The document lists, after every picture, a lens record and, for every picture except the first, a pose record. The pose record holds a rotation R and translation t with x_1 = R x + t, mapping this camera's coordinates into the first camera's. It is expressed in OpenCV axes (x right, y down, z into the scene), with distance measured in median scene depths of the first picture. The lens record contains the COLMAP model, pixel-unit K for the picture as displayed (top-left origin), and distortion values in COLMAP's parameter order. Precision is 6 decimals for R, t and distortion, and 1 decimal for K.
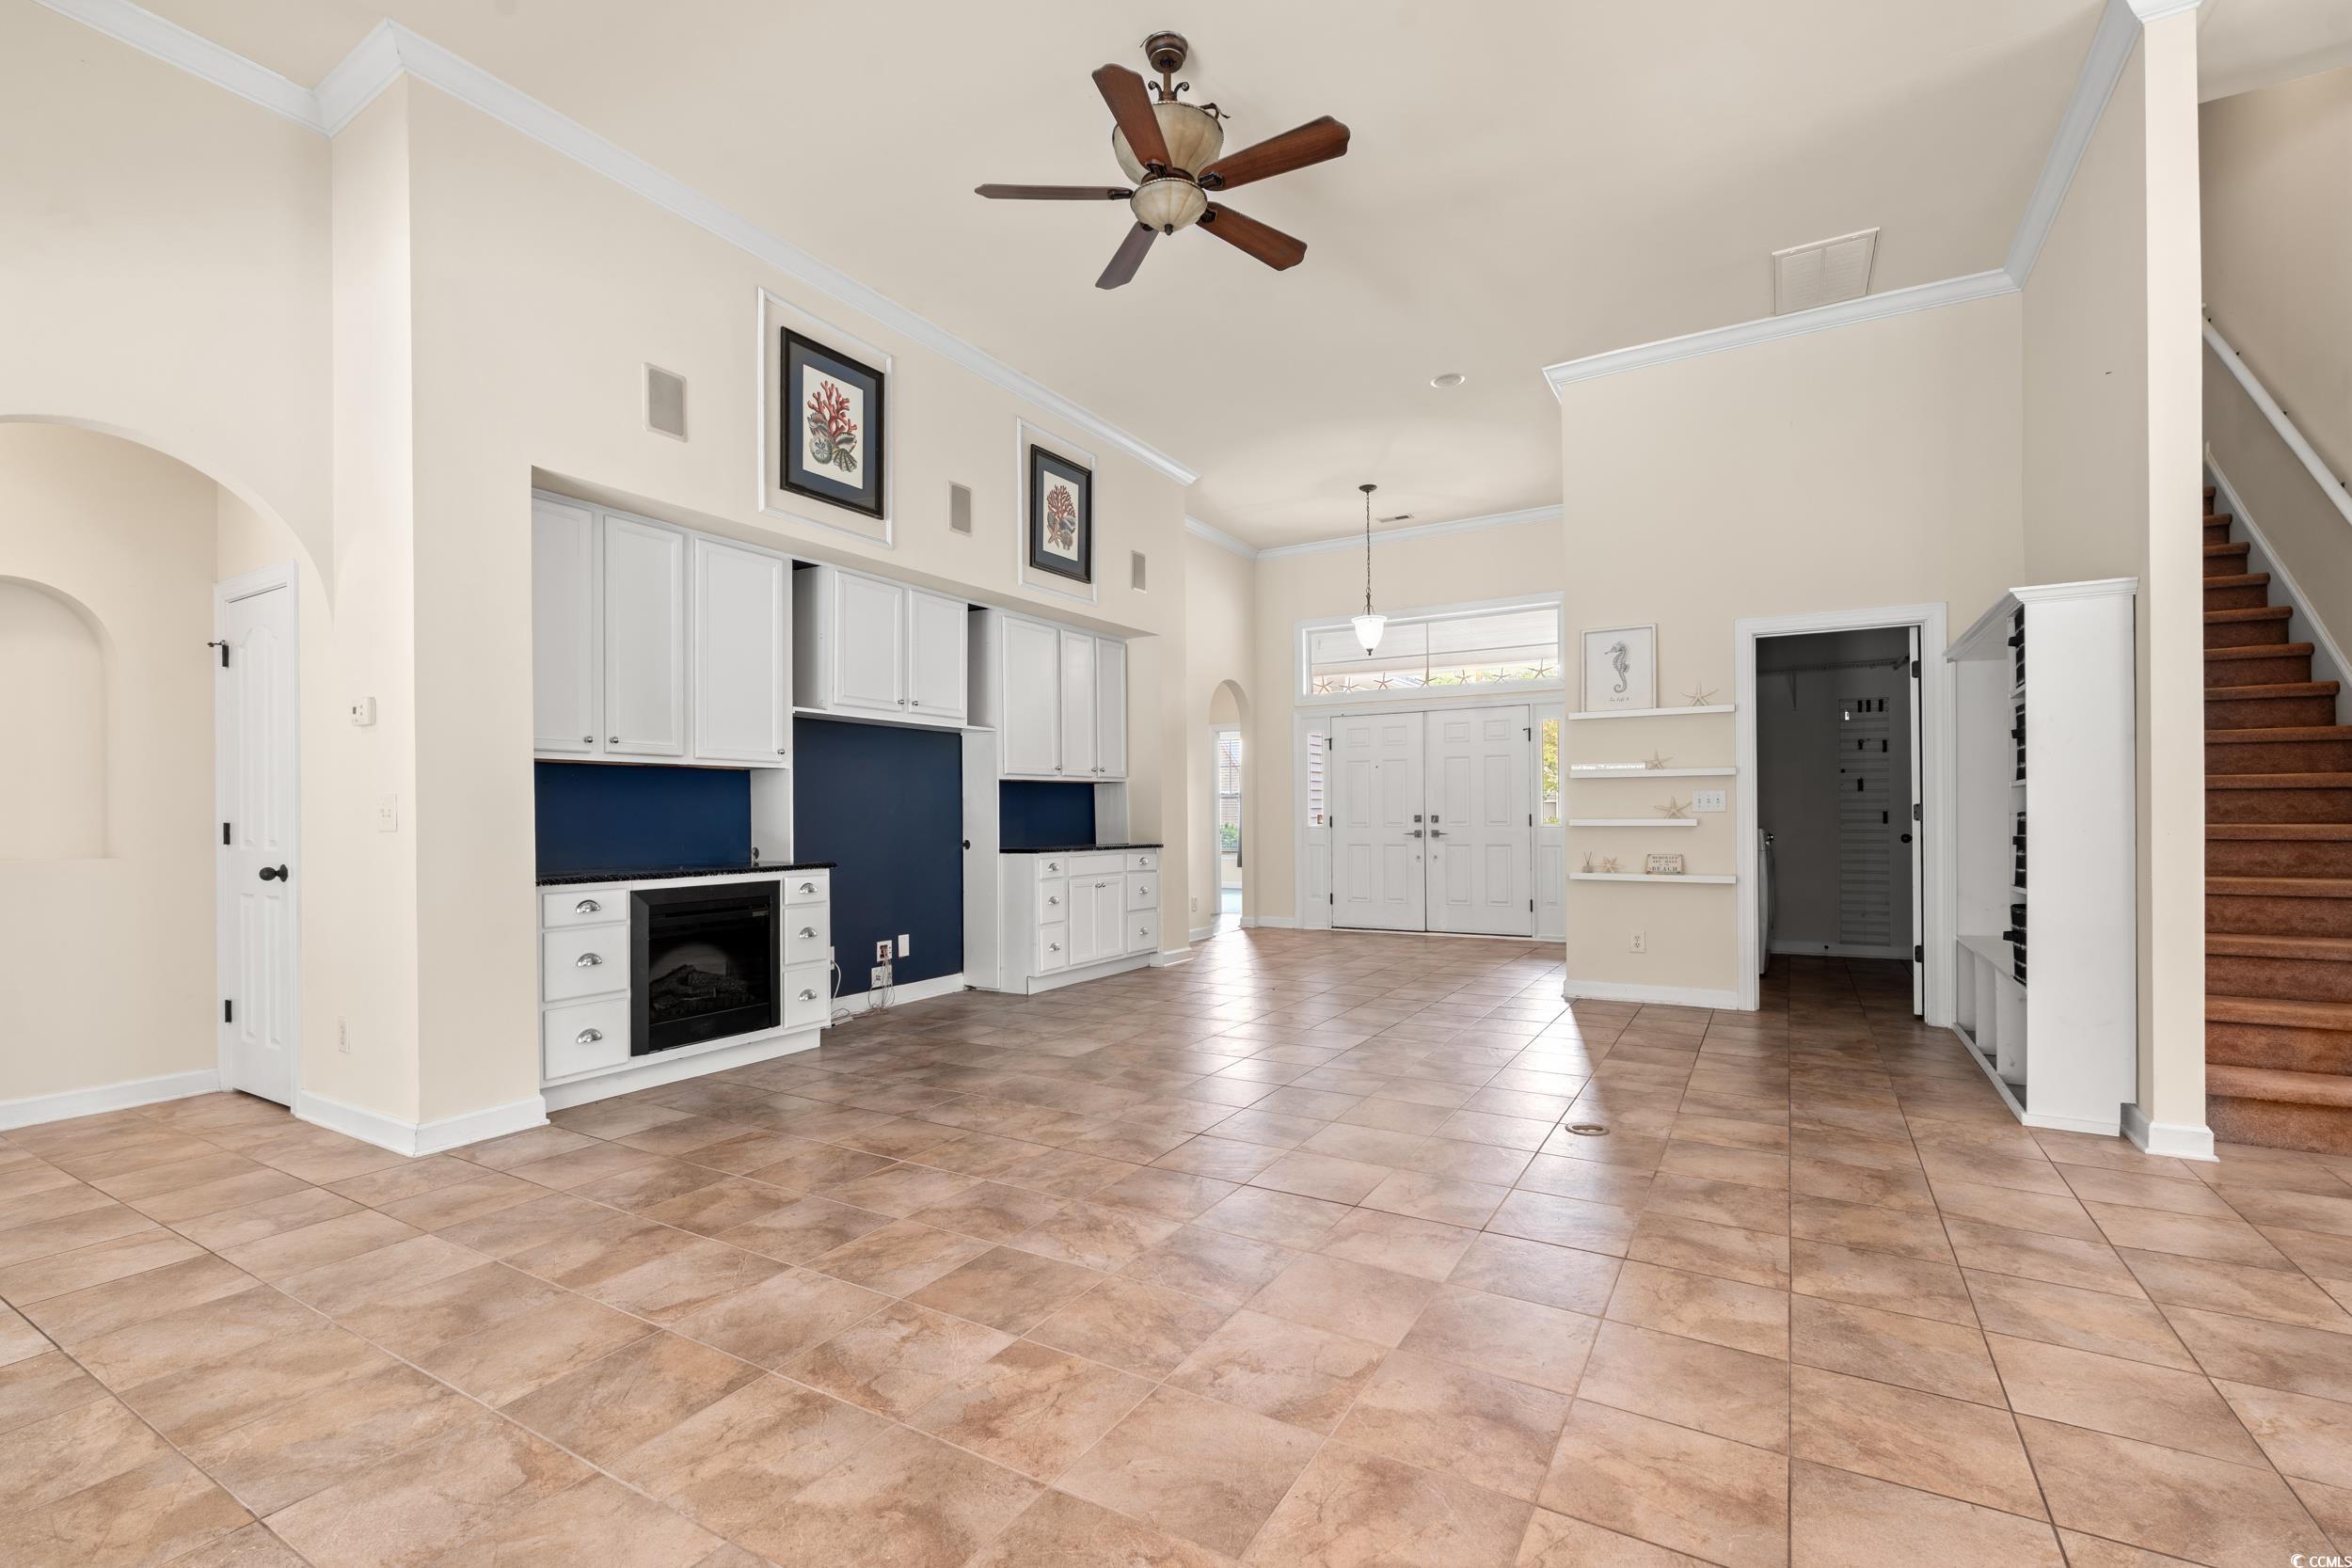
lens RADIAL K [[1039.4, 0, 1169.1], [0, 1039.4, 810.8], [0, 0, 1]] dist [-0.003419, -0.000295]
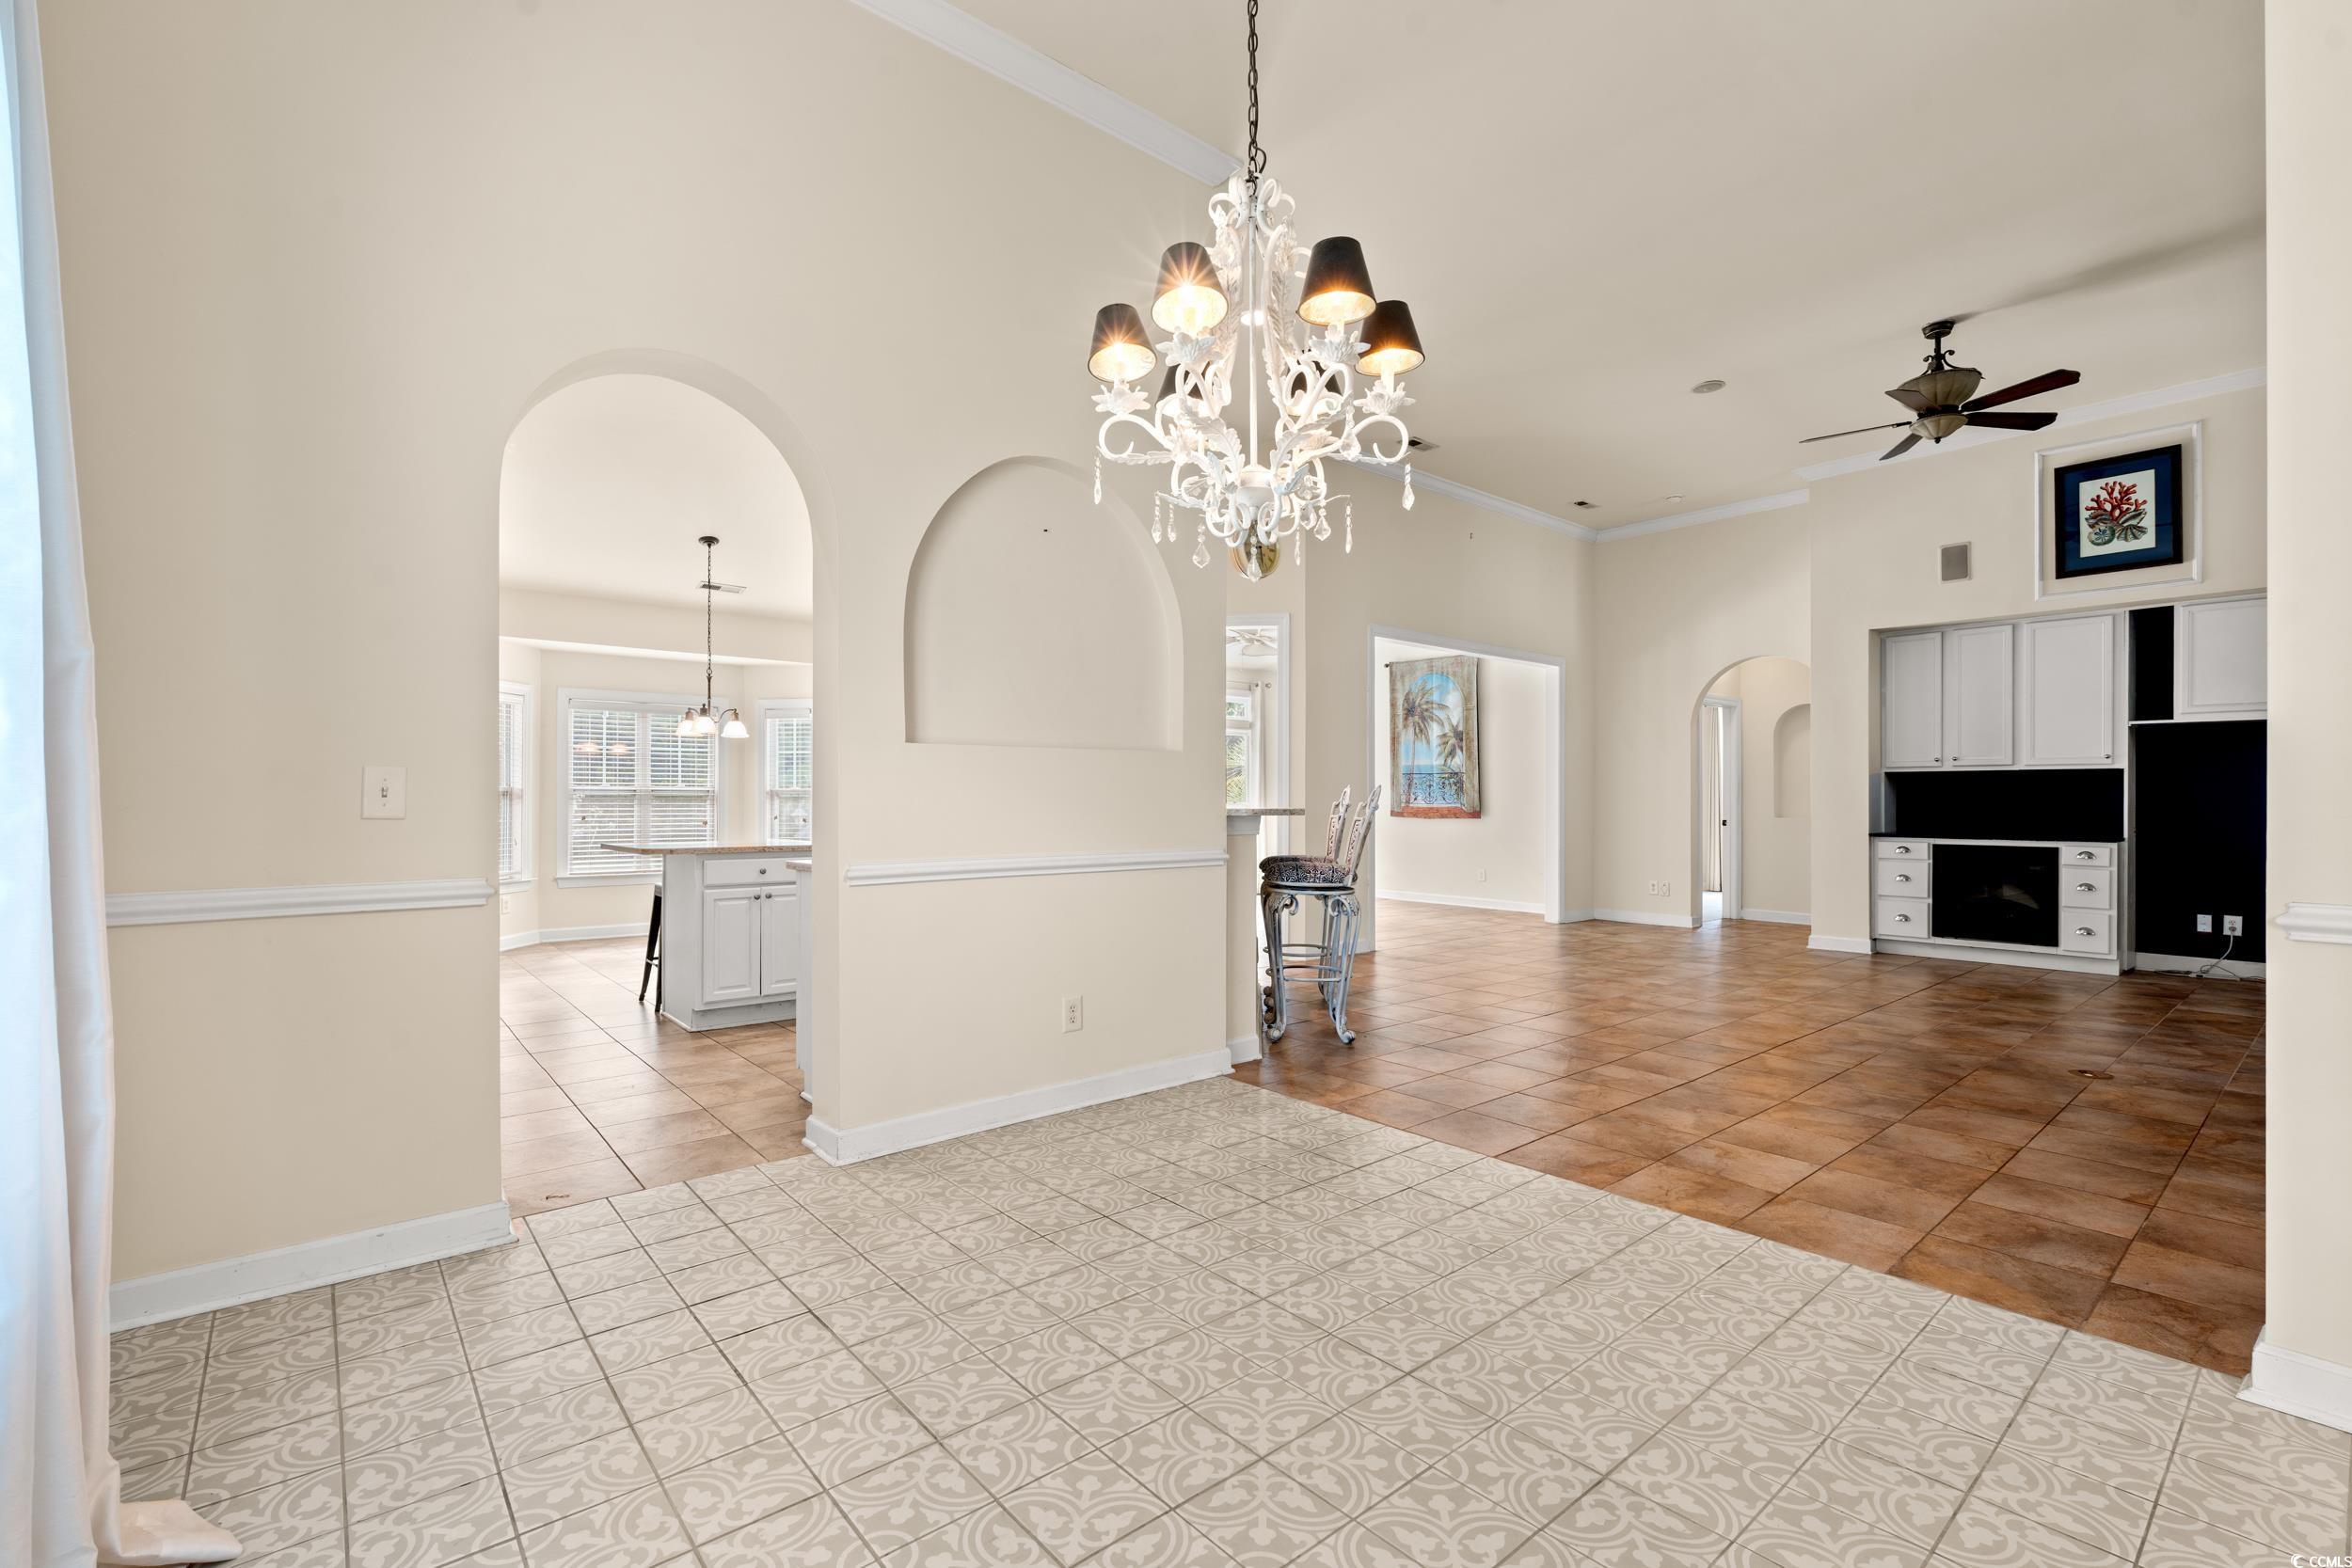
lens RADIAL K [[1028.3, 0, 1175.7], [0, 1028.3, 797.0], [0, 0, 1]] dist [-0.005479, -0.000039]
pose [[-0.327037, 0.003399, -0.945005, 1.367295], [0.001849, 0.999994, 0.002957, -0.010427], [0.945010, -0.000780, -0.327042, 0.295700]]
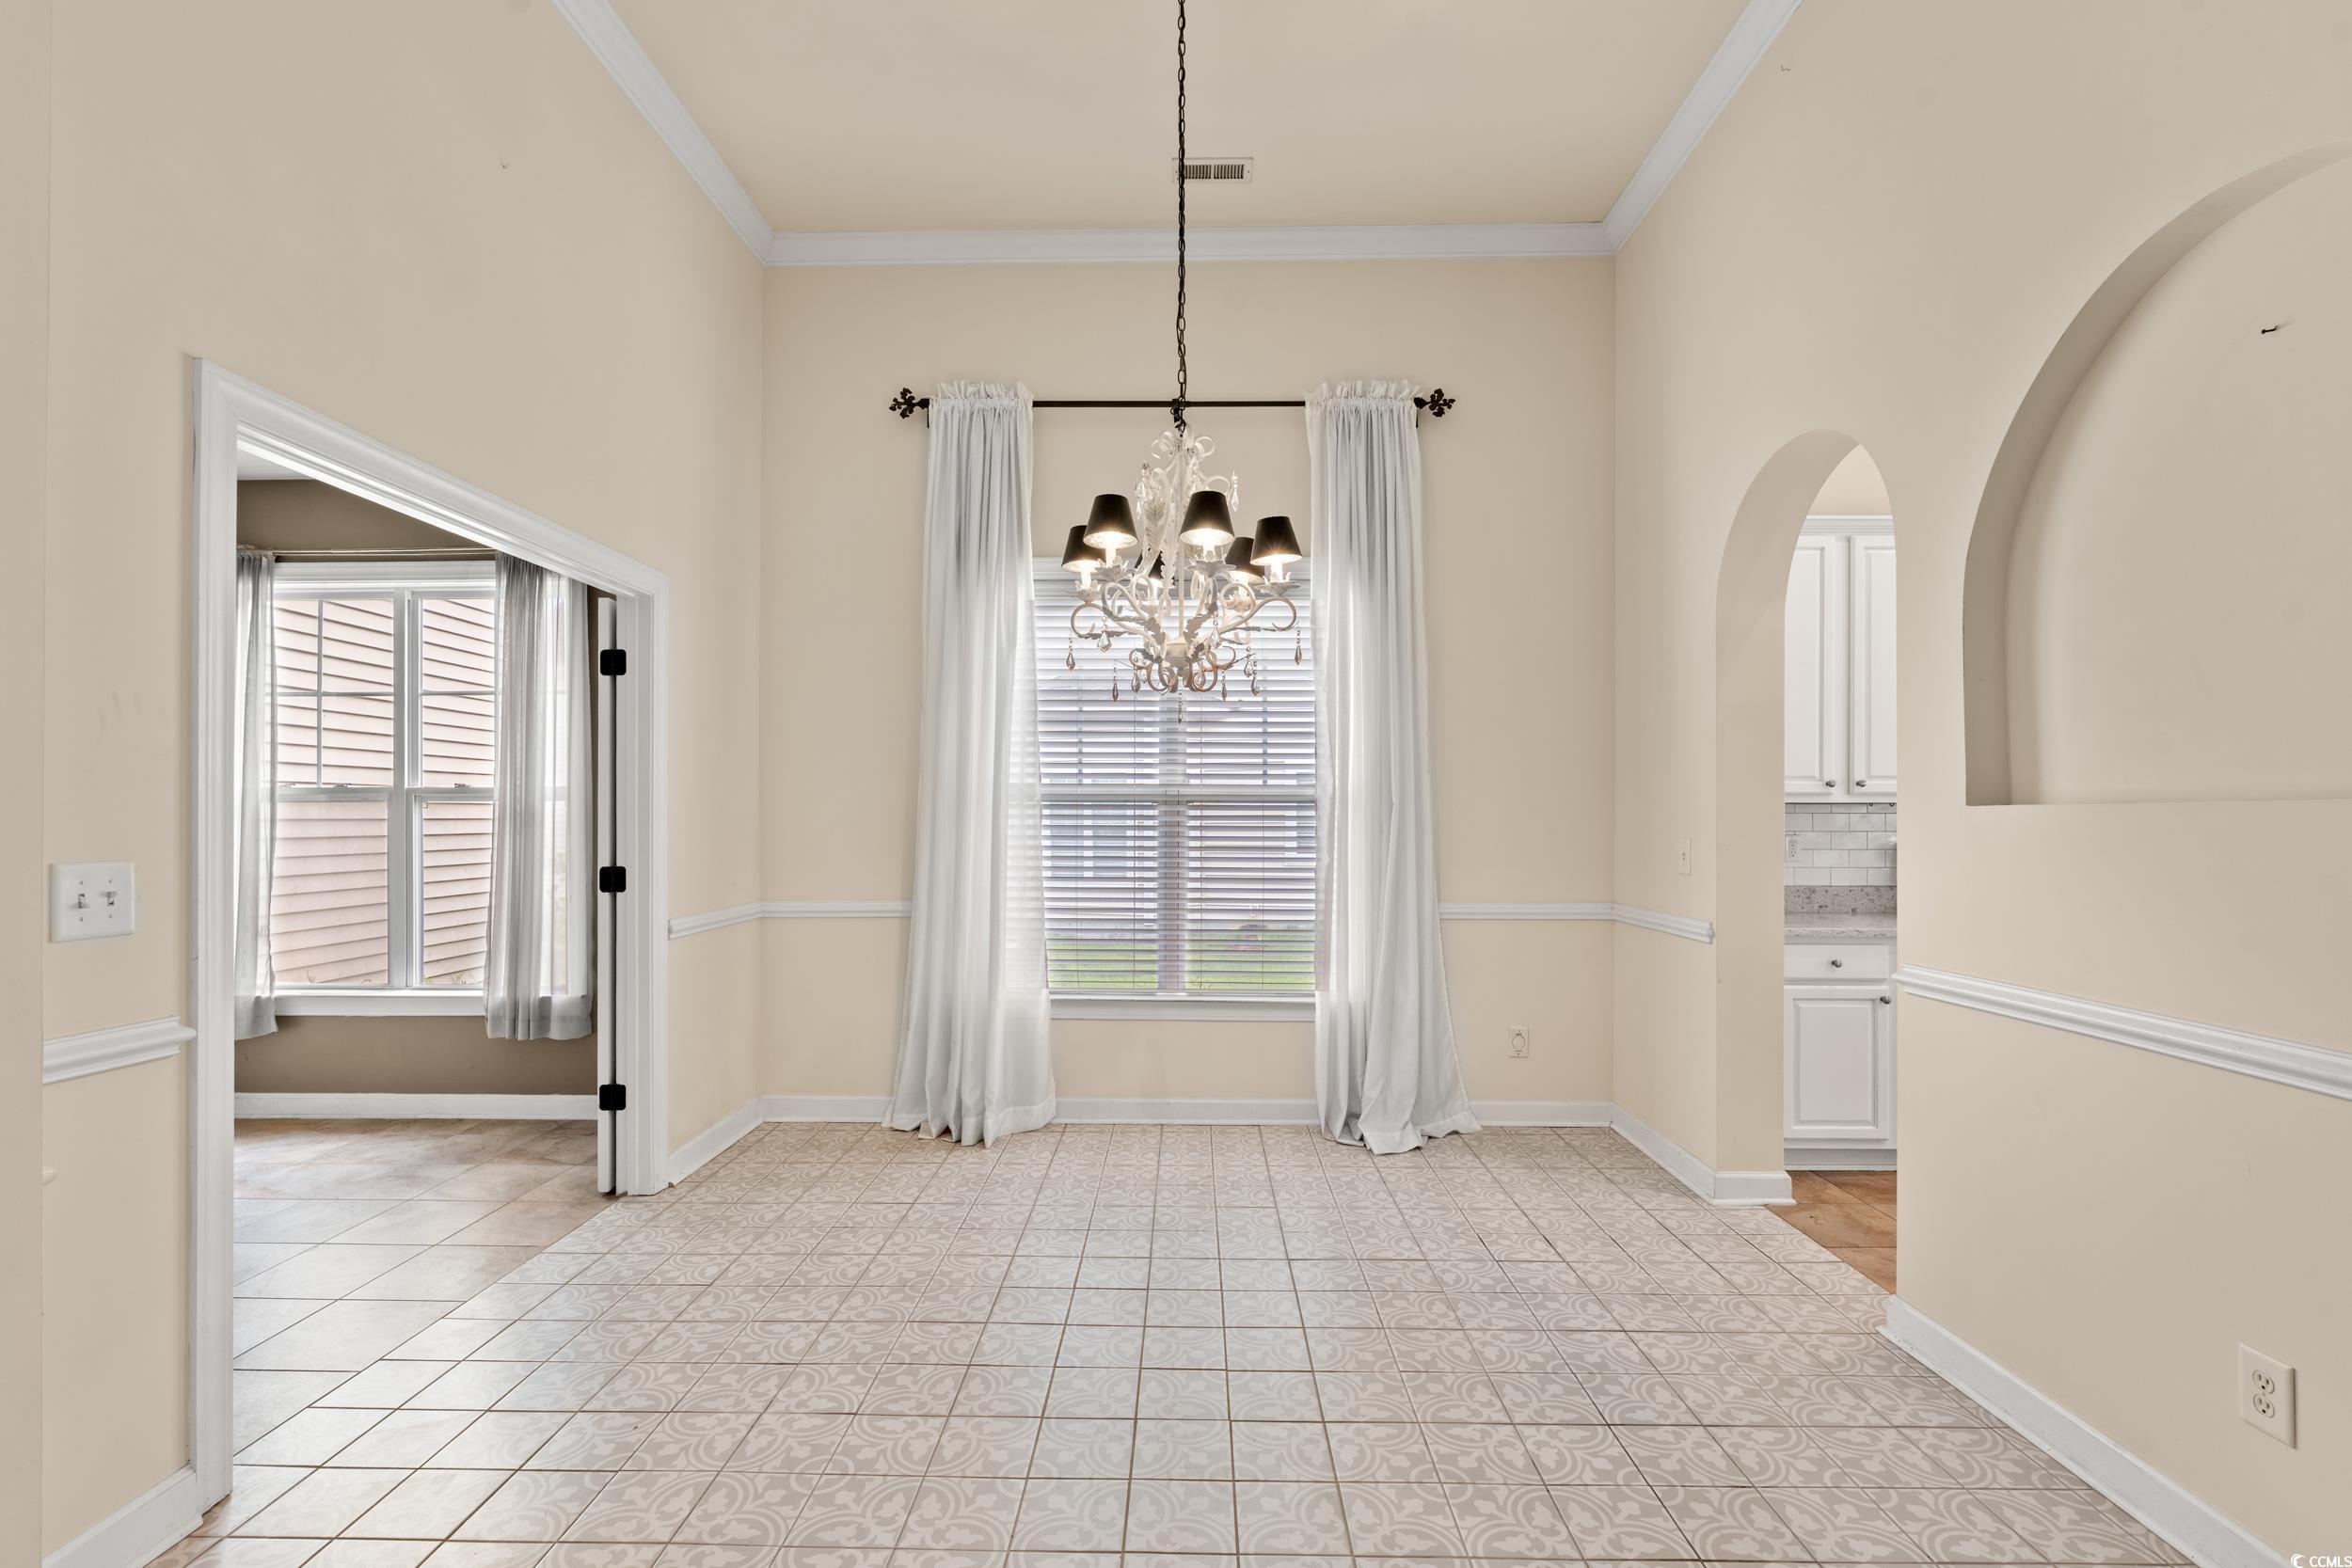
lens RADIAL K [[1022.6, 0, 1172.4], [0, 1022.6, 812.2], [0, 0, 1]] dist [-0.002612, -0.000131]
pose [[-0.496602, 0.010716, 0.867912, 0.541823], [0.004130, 0.999942, -0.009983, -0.039257], [-0.867969, -0.001373, -0.496617, 0.459297]]
